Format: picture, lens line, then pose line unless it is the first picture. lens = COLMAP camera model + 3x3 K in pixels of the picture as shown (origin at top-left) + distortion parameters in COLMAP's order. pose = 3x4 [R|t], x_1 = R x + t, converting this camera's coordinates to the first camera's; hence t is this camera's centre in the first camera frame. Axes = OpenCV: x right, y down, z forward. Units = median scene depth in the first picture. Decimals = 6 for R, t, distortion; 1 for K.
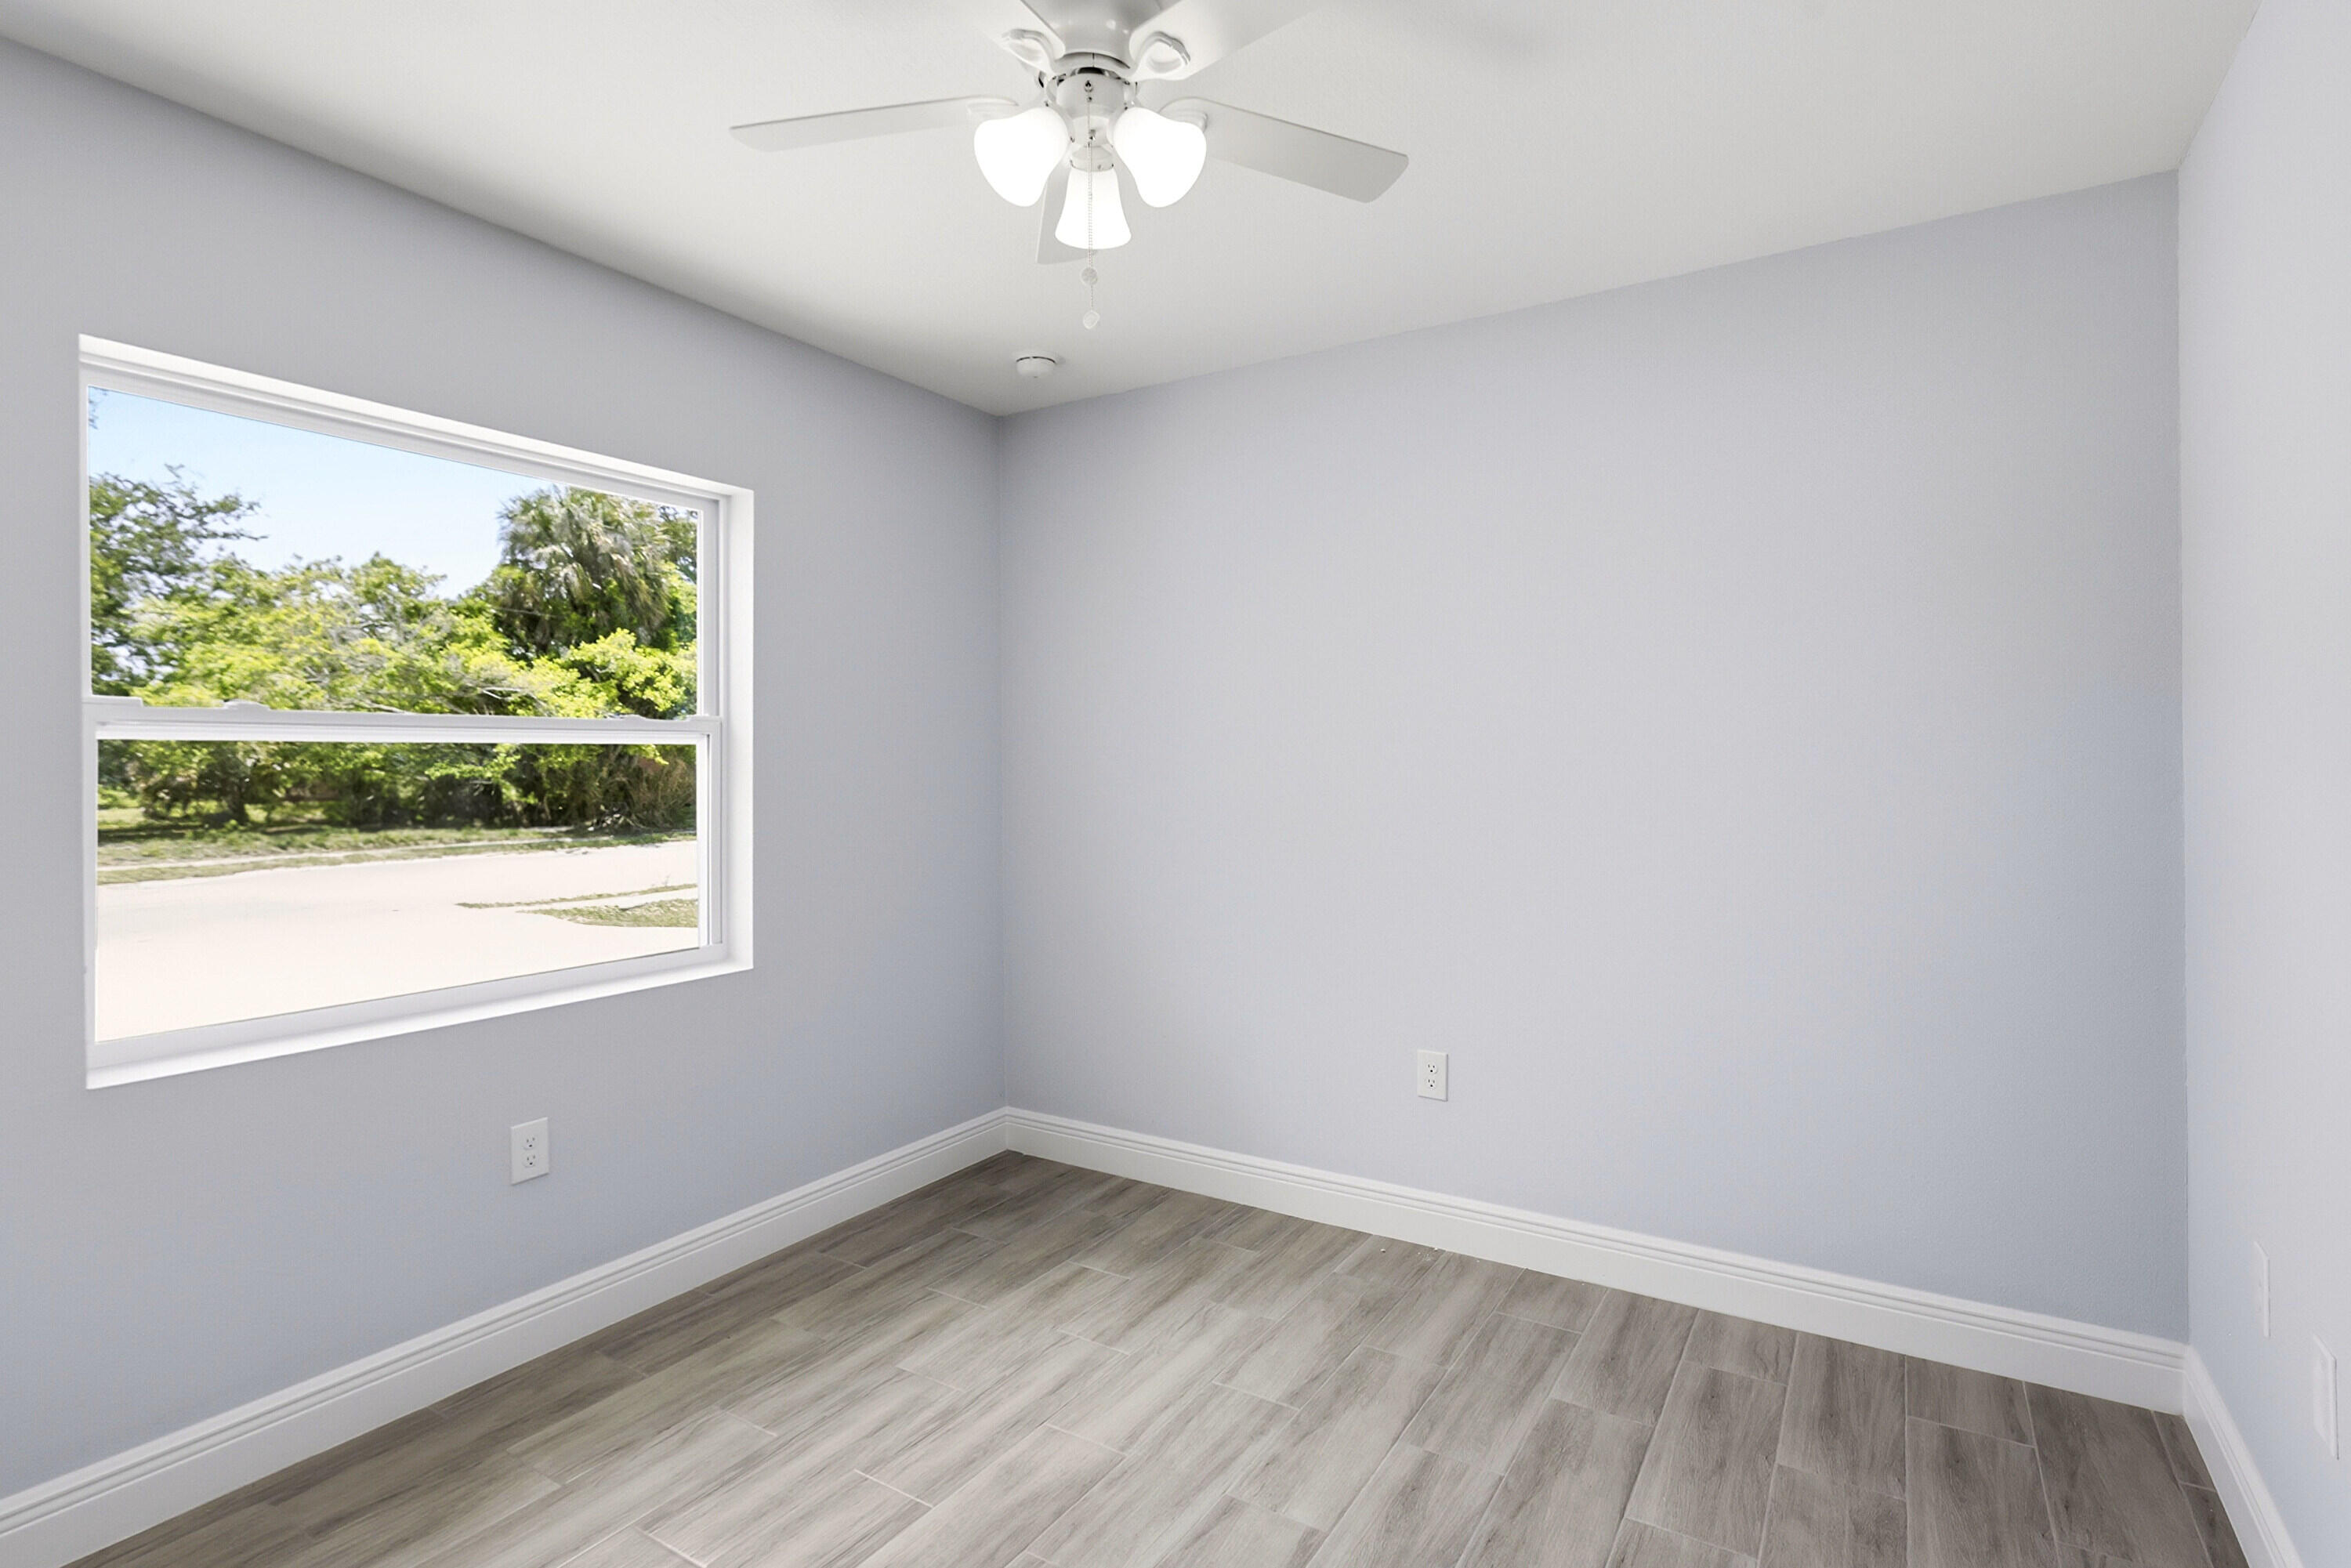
lens RADIAL K [[1145.9, 0, 1174.4], [0, 1145.9, 770.7], [0, 0, 1]] dist [-0.000855, -0.000258]
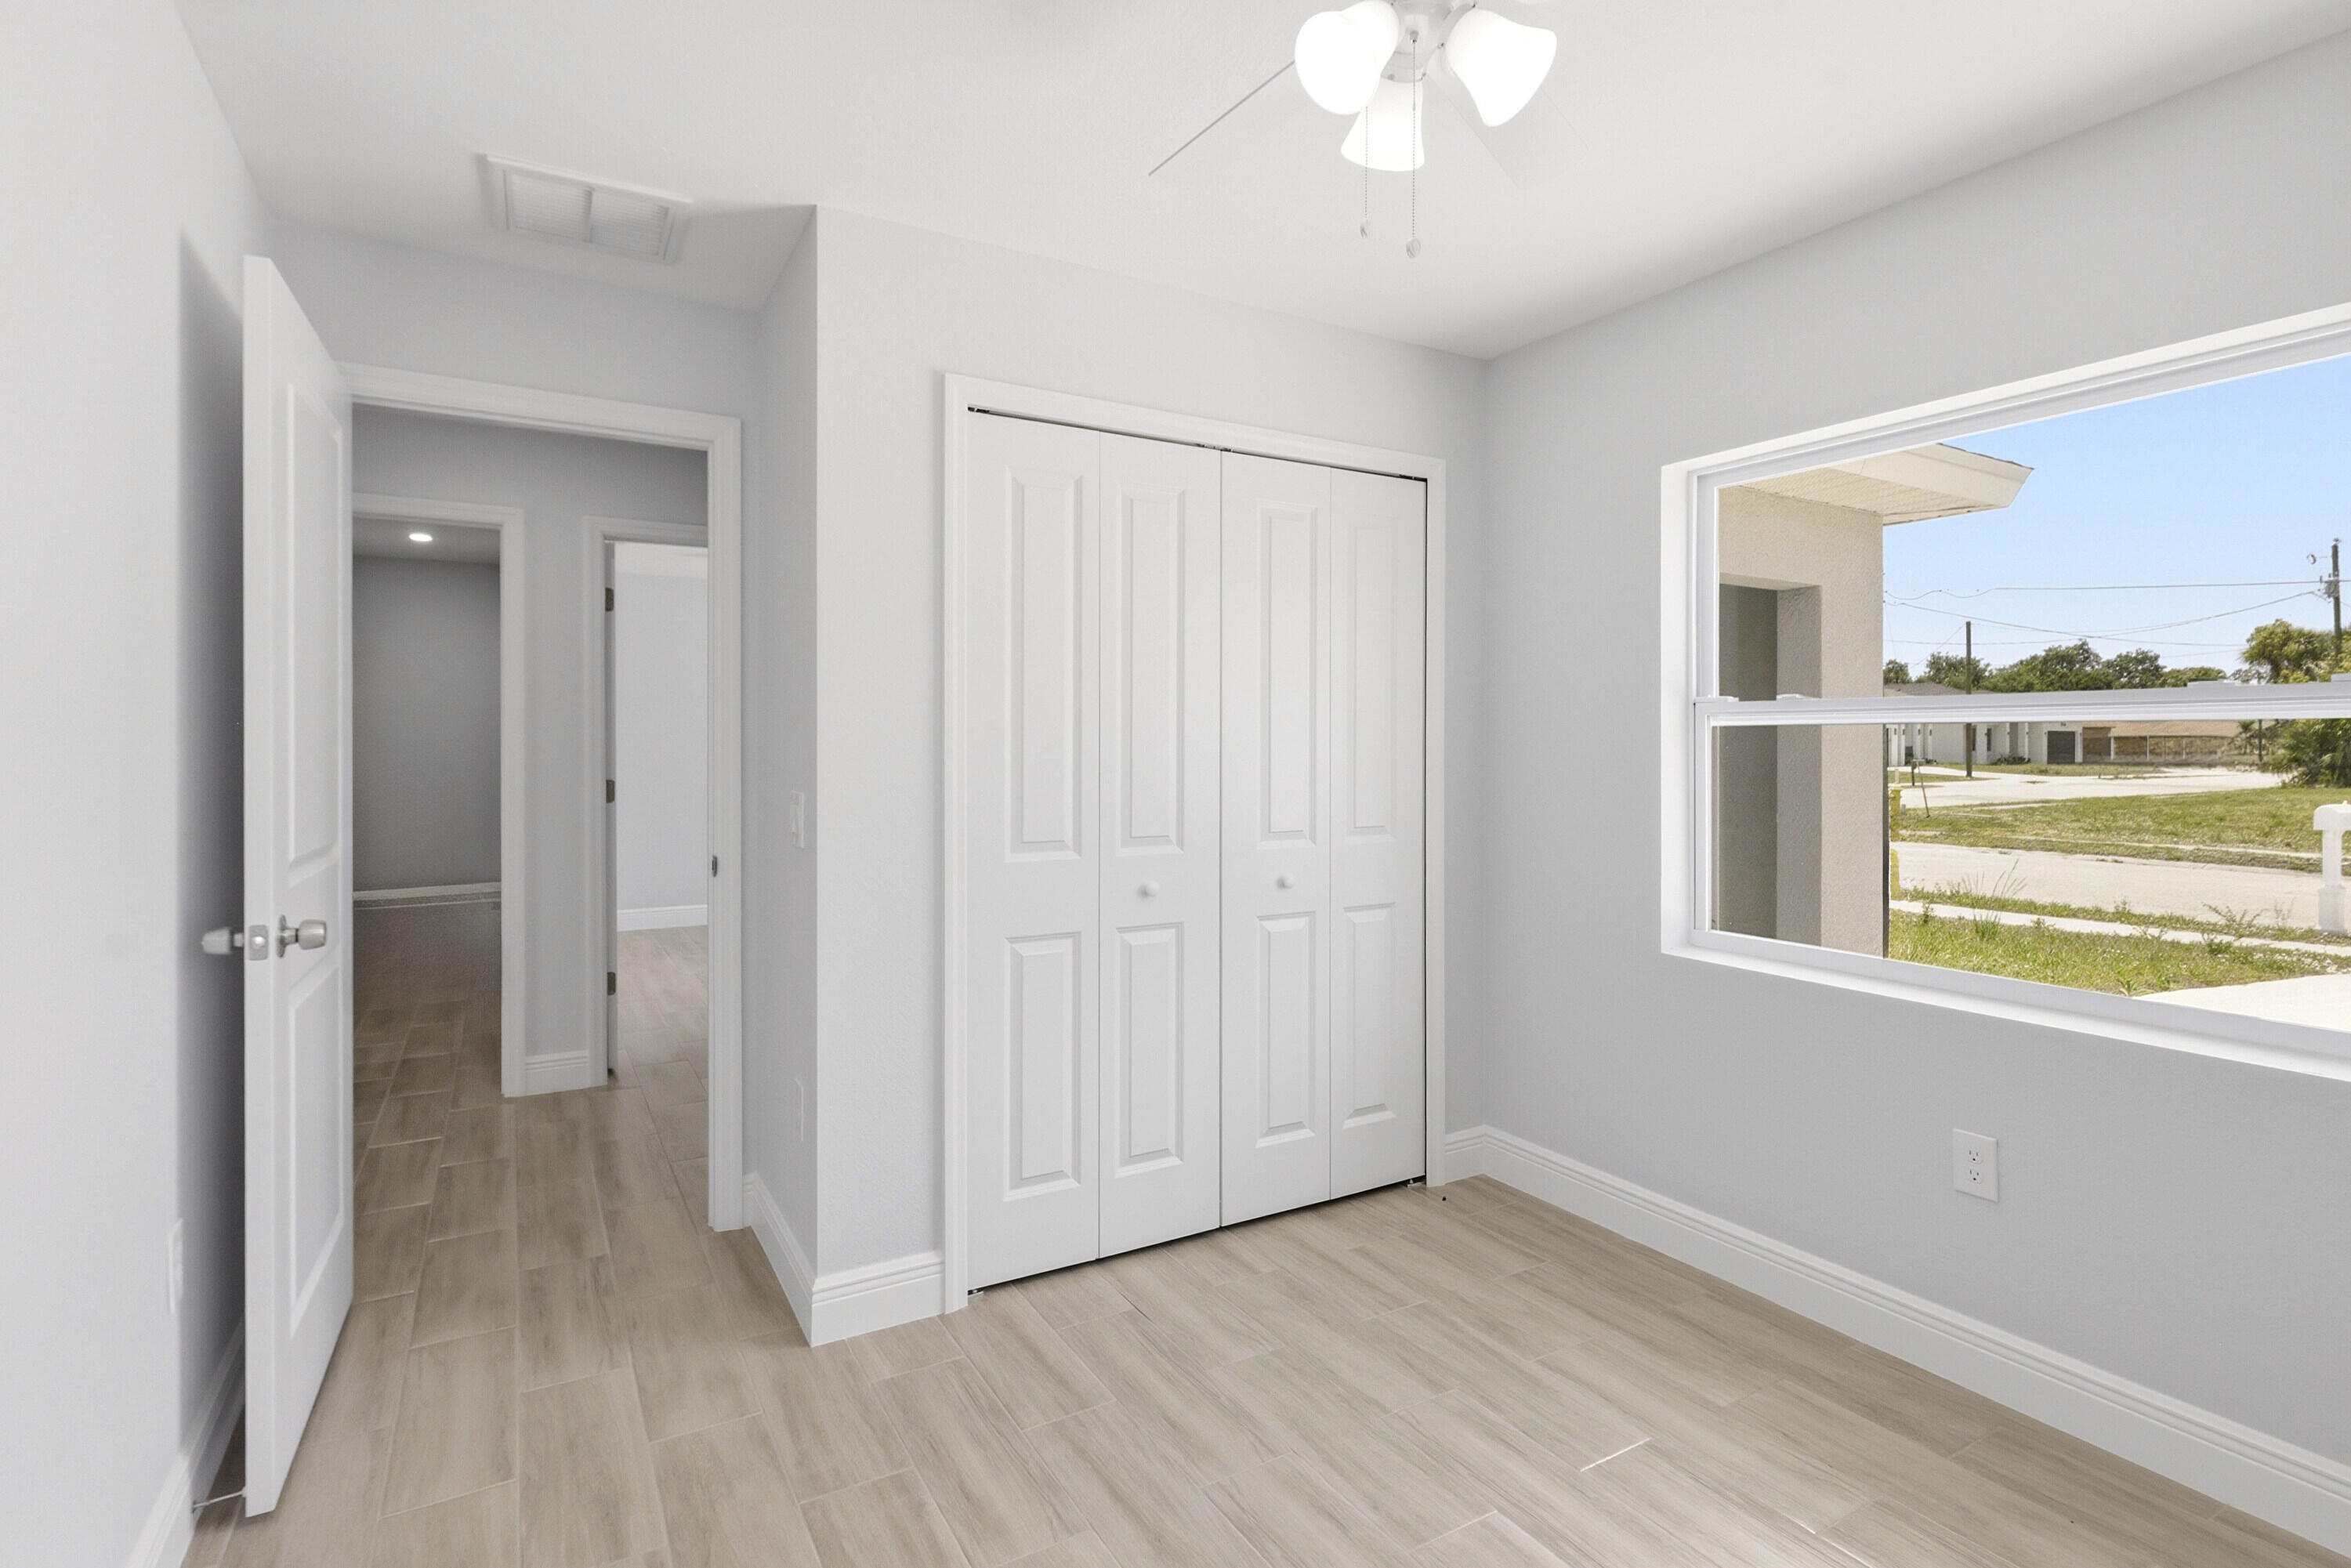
lens RADIAL K [[1131.2, 0, 1168.6], [0, 1131.2, 741.6], [0, 0, 1]] dist [0.000153, 0.000046]
pose [[-0.462363, 0.006710, -0.886665, 0.620109], [-0.005434, 0.999931, 0.010401, -0.017178], [0.886674, 0.009627, -0.462295, 0.959285]]
